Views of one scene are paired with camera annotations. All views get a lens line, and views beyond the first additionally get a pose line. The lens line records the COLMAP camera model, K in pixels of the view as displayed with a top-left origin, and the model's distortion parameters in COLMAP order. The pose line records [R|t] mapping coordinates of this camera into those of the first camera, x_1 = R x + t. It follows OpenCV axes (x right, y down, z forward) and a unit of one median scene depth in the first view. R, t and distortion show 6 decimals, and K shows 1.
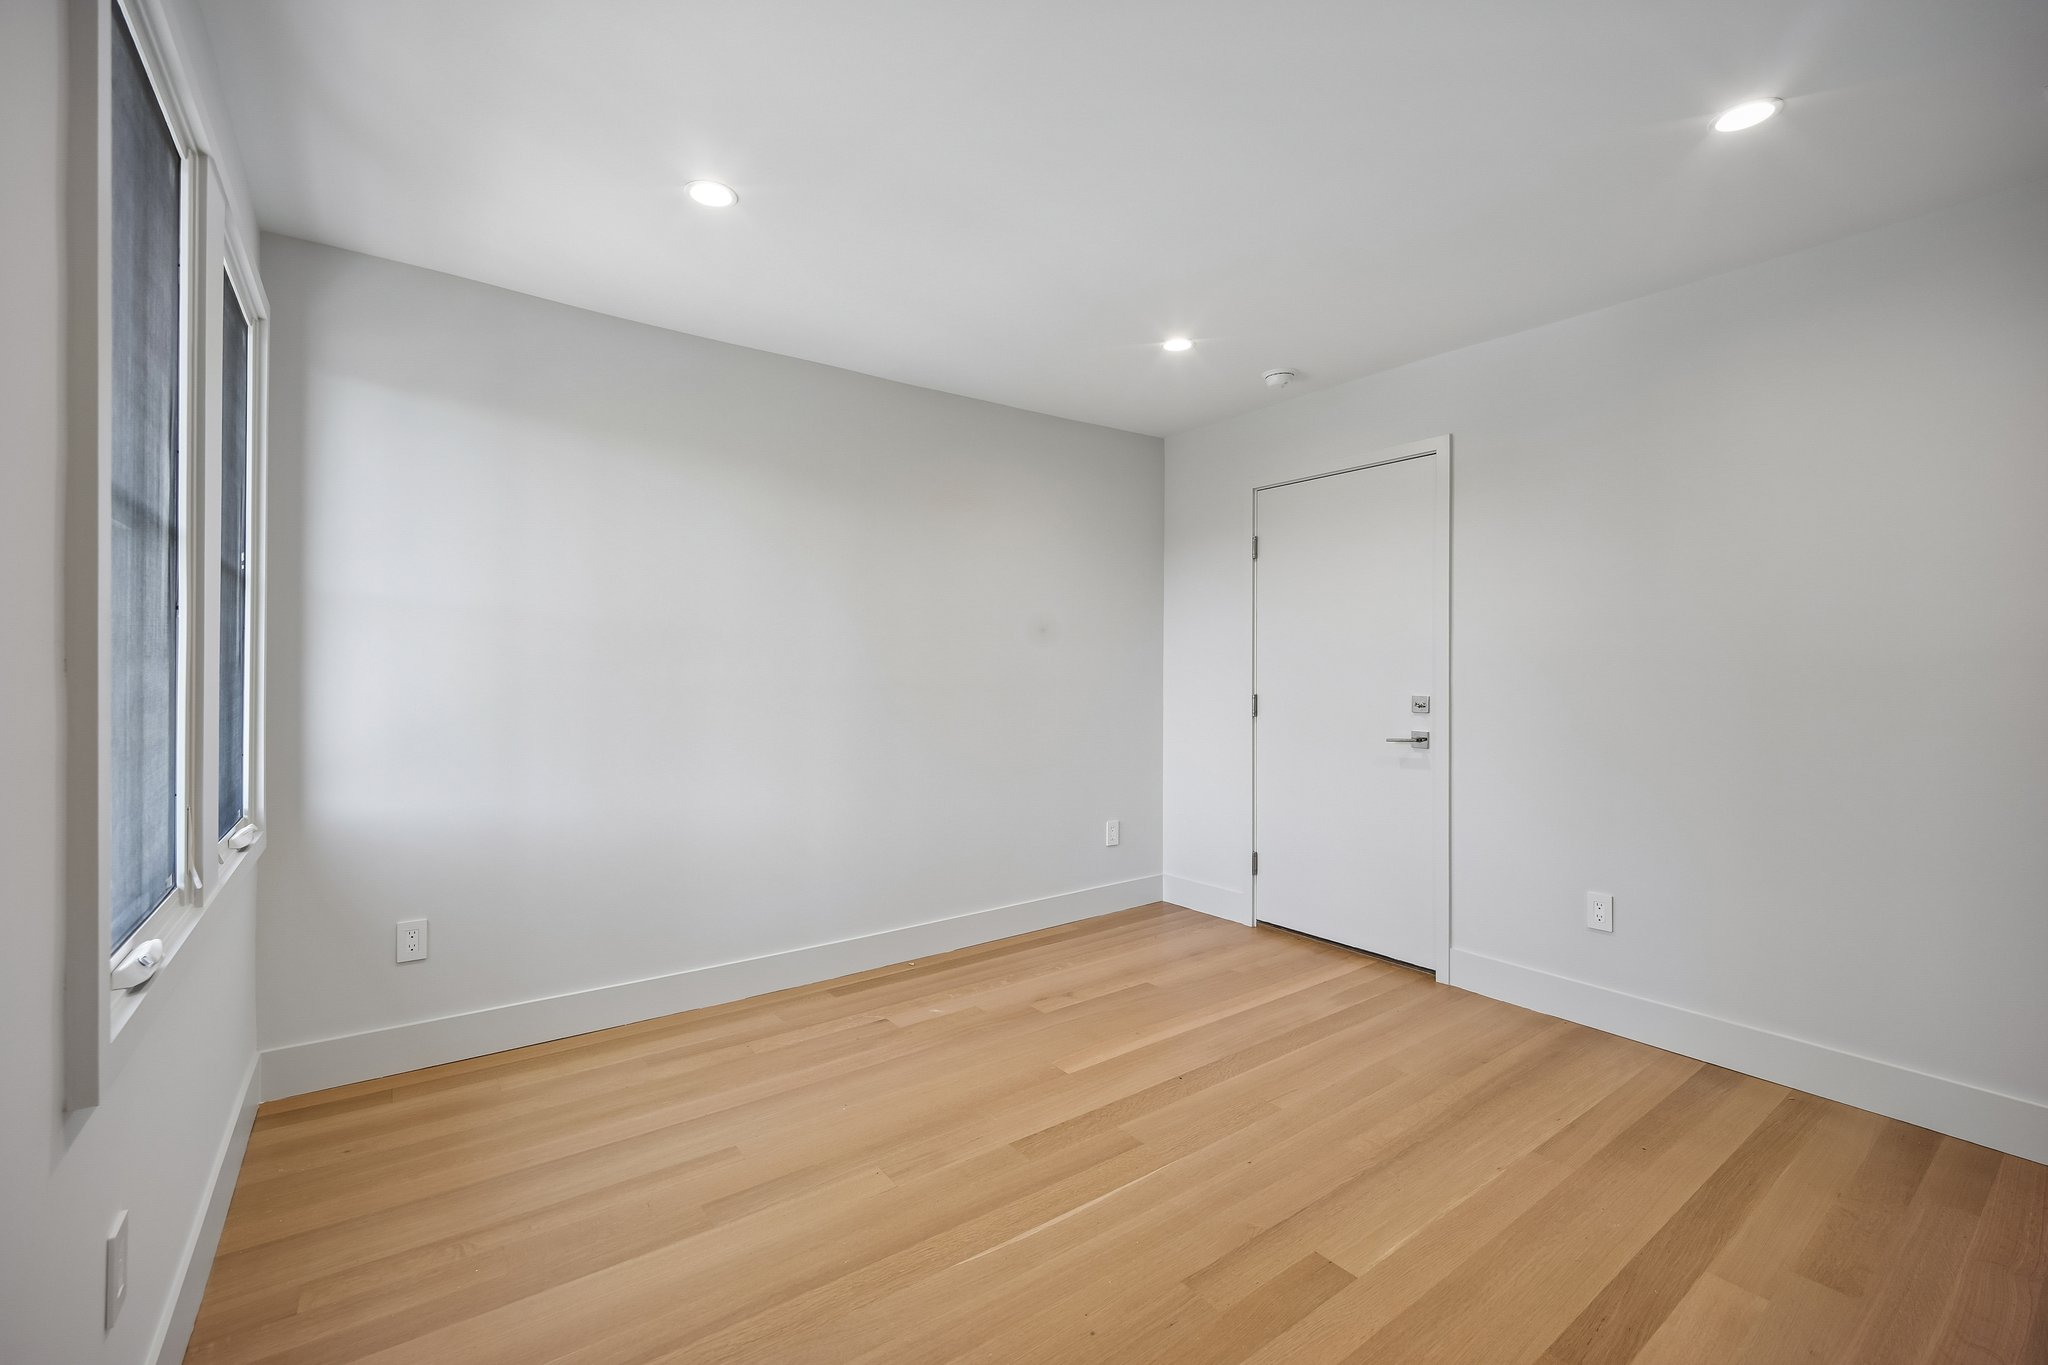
lens RADIAL K [[906.6, 0, 1024.0], [0, 906.6, 682.5], [0, 0, 1]] dist [0.020341, -0.011754]
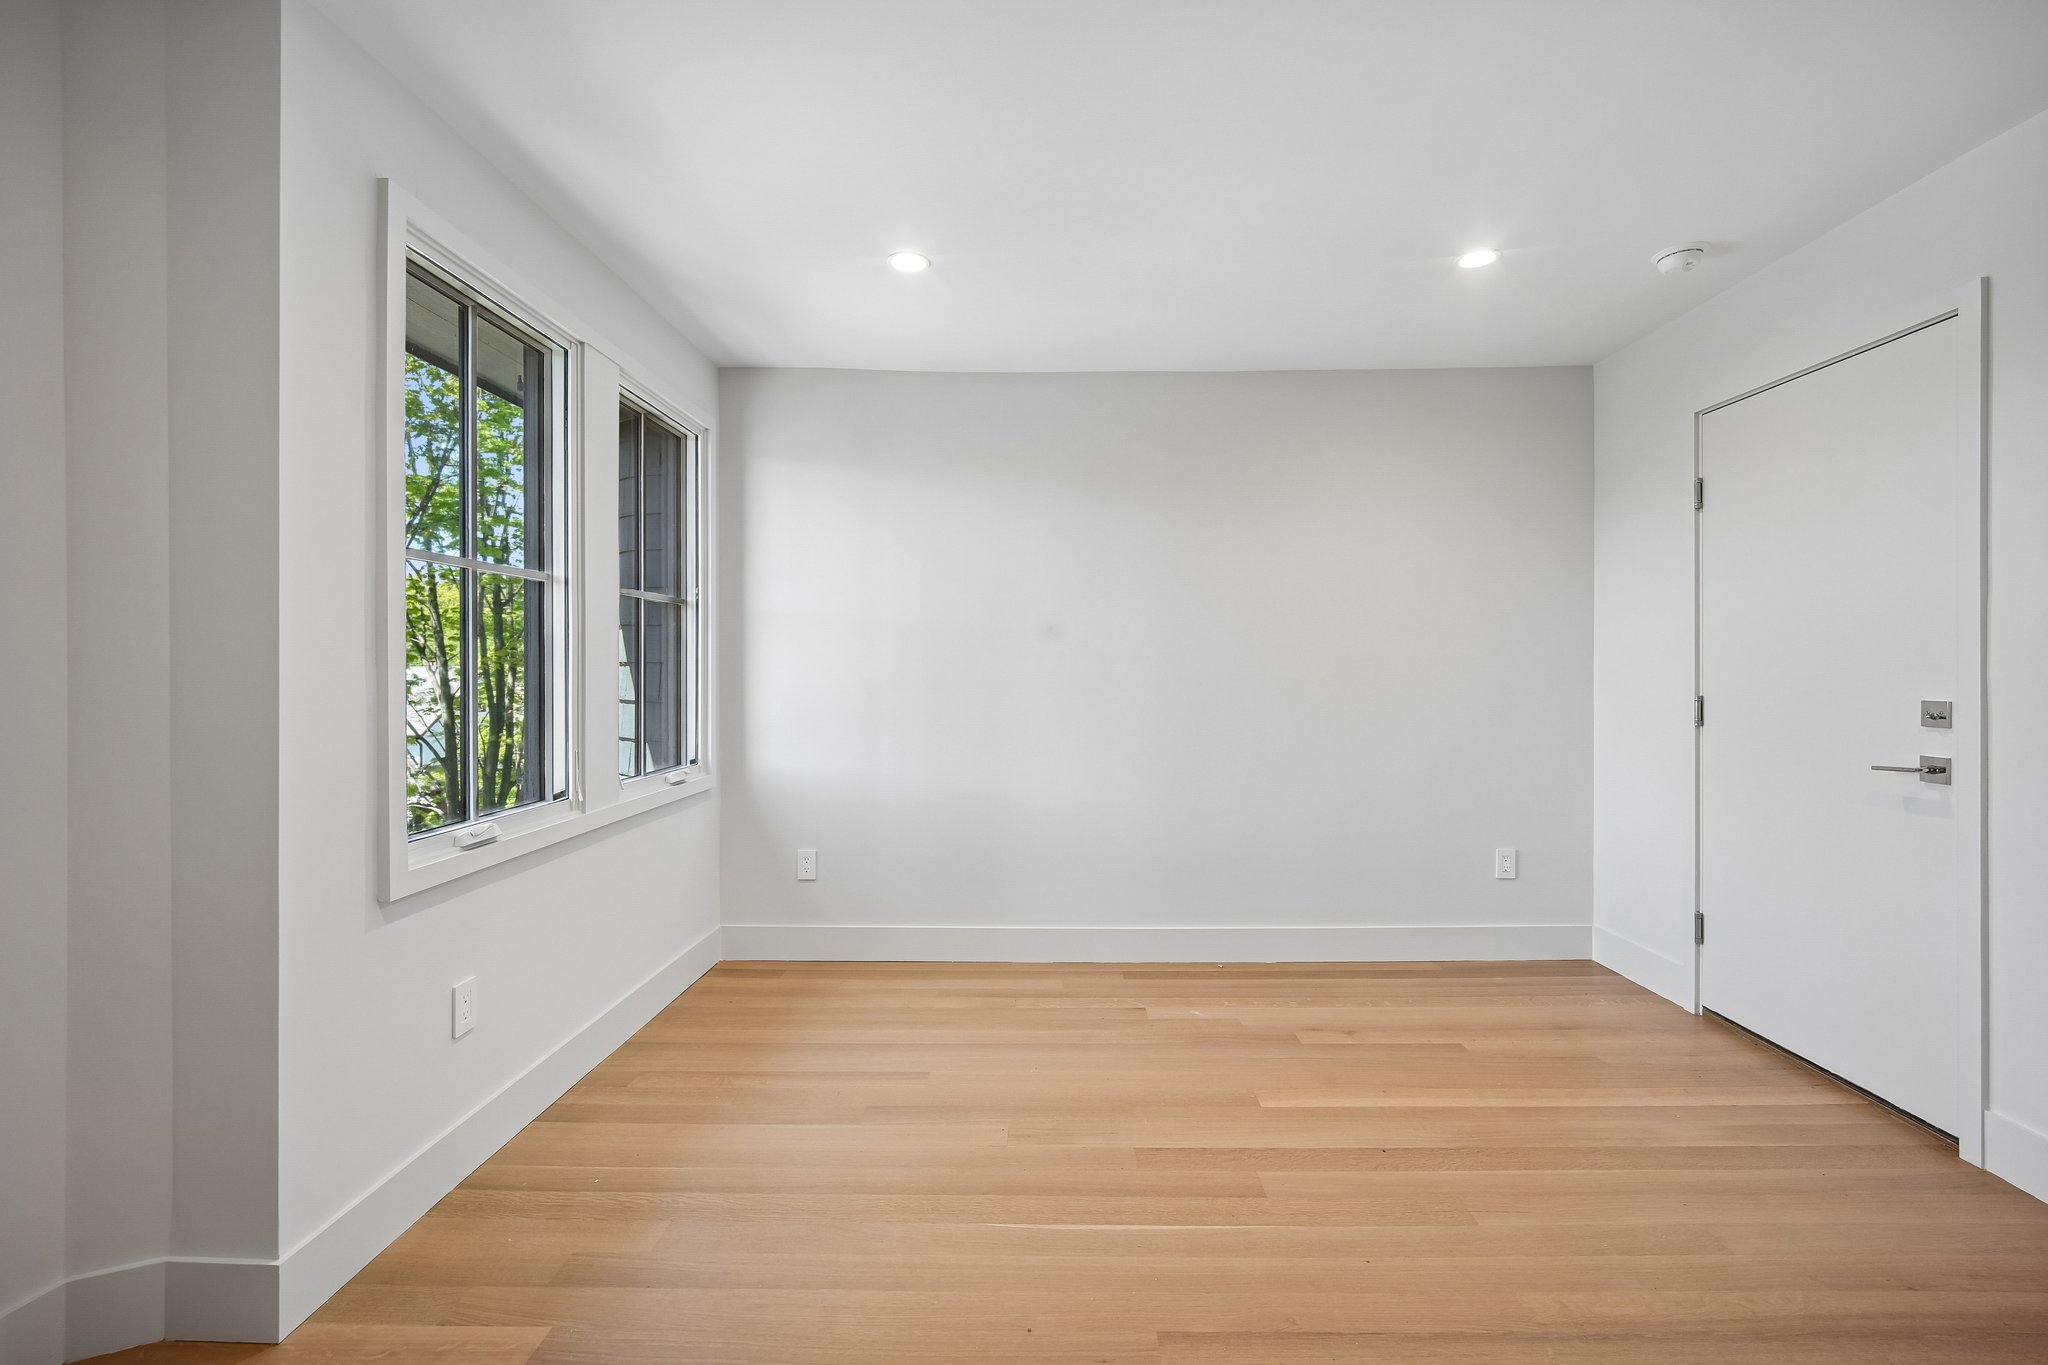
lens RADIAL K [[906.6, 0, 1024.0], [0, 906.6, 682.5], [0, 0, 1]] dist [0.020341, -0.011754]
pose [[0.785142, 0.005755, -0.619289, 0.375408], [-0.005137, 0.999983, 0.002781, 0.004208], [0.619295, 0.000998, 0.785158, 0.121110]]
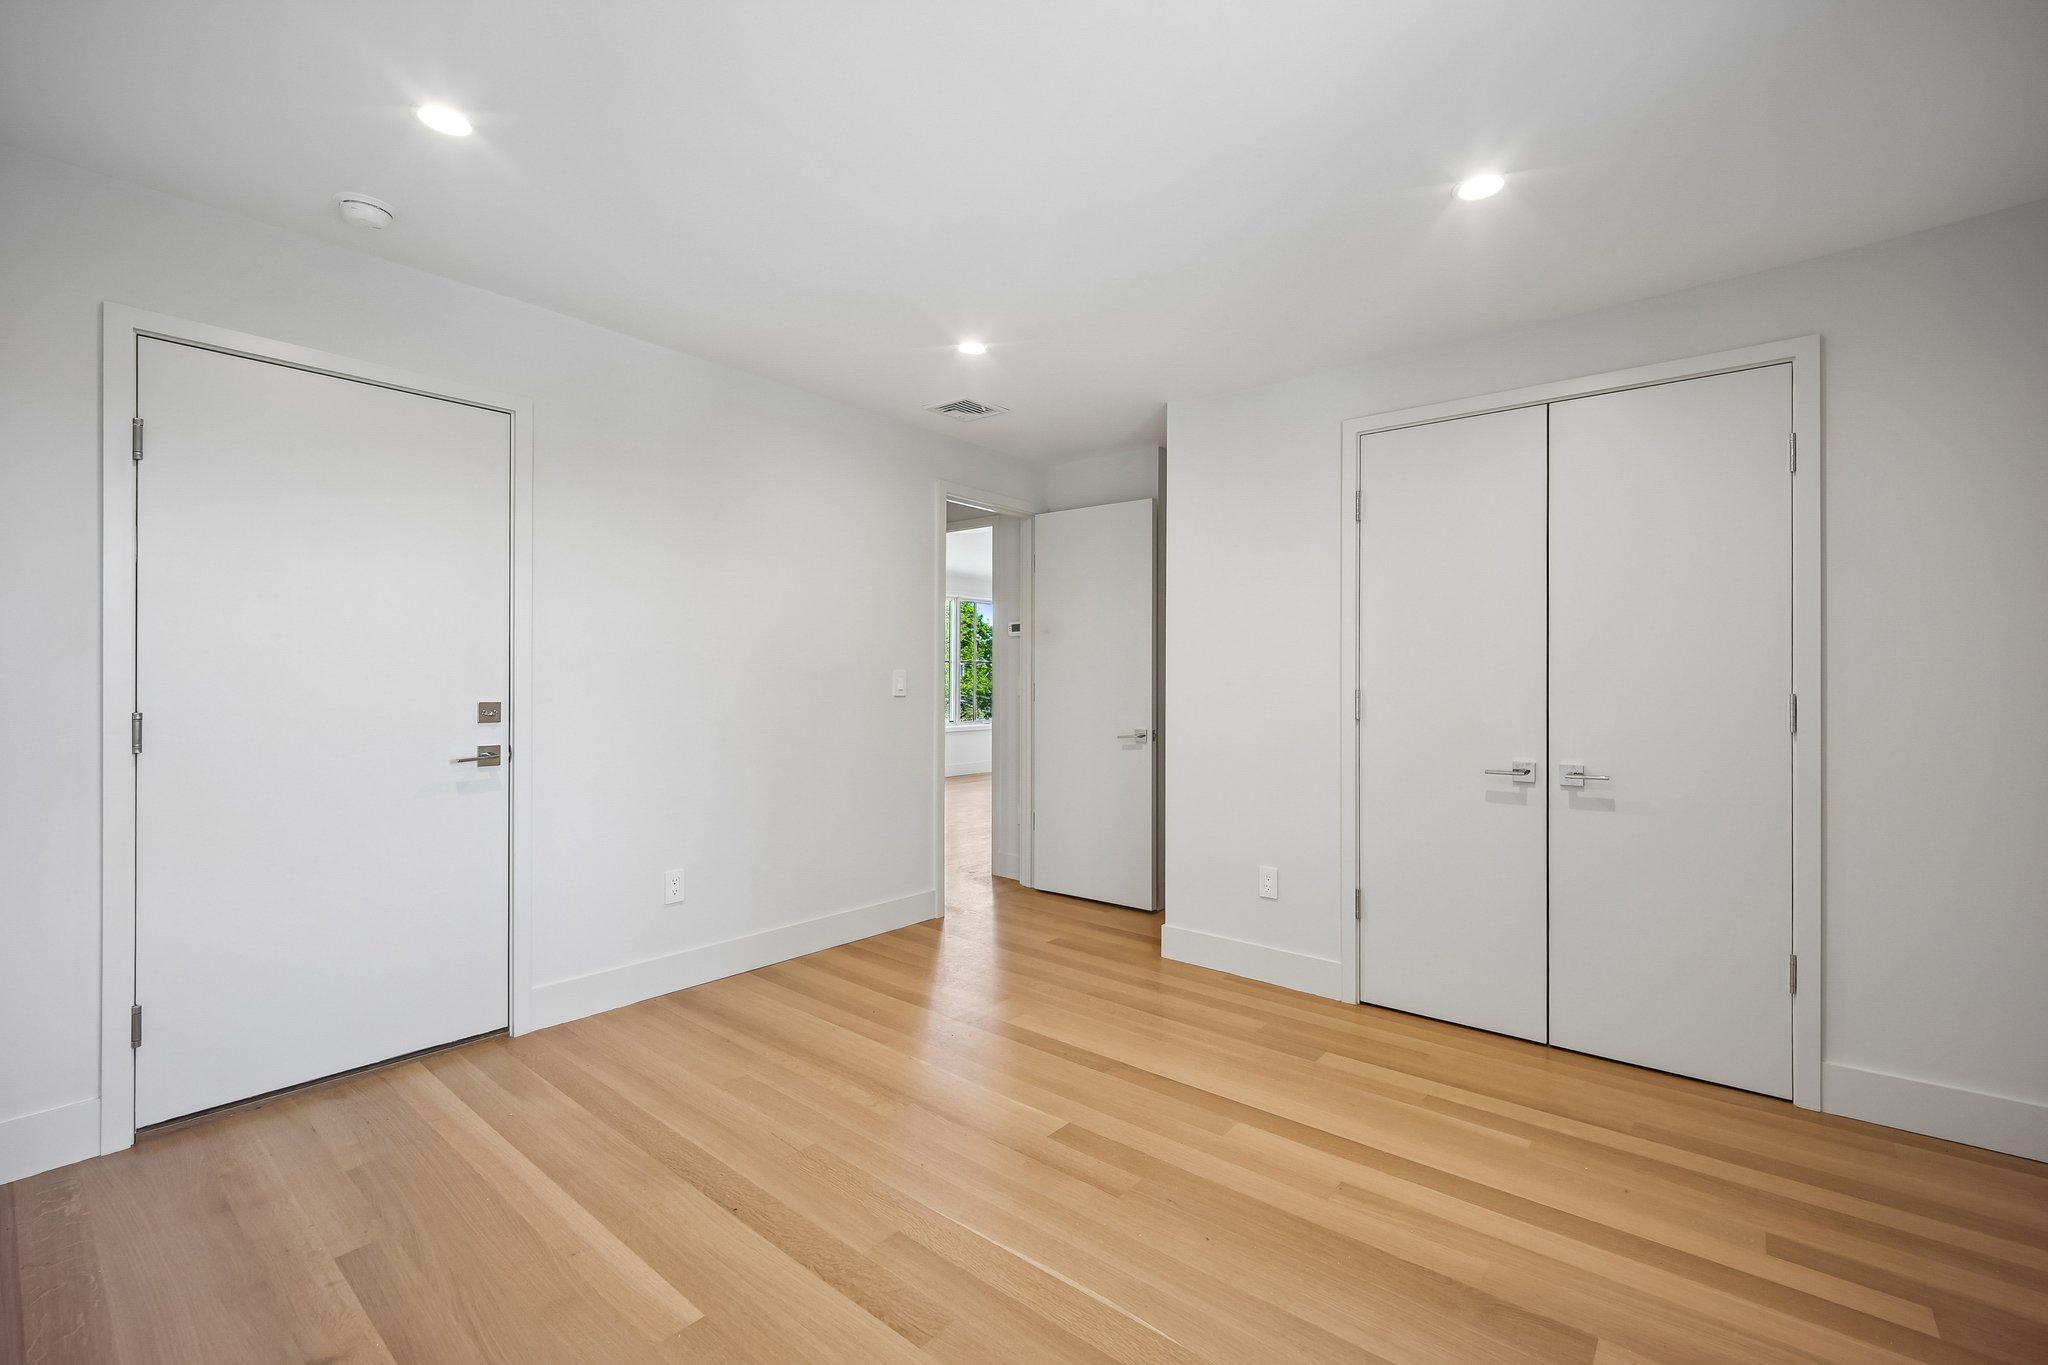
lens RADIAL K [[884.7, 0, 1048.6], [0, 884.7, 676.6], [0, 0, 1]] dist [0.000020, 0.000191]
pose [[-0.274165, -0.001503, 0.961681, -0.532065], [0.006582, 0.999972, 0.003440, -0.008407], [-0.961660, 0.007273, -0.274148, 0.830416]]
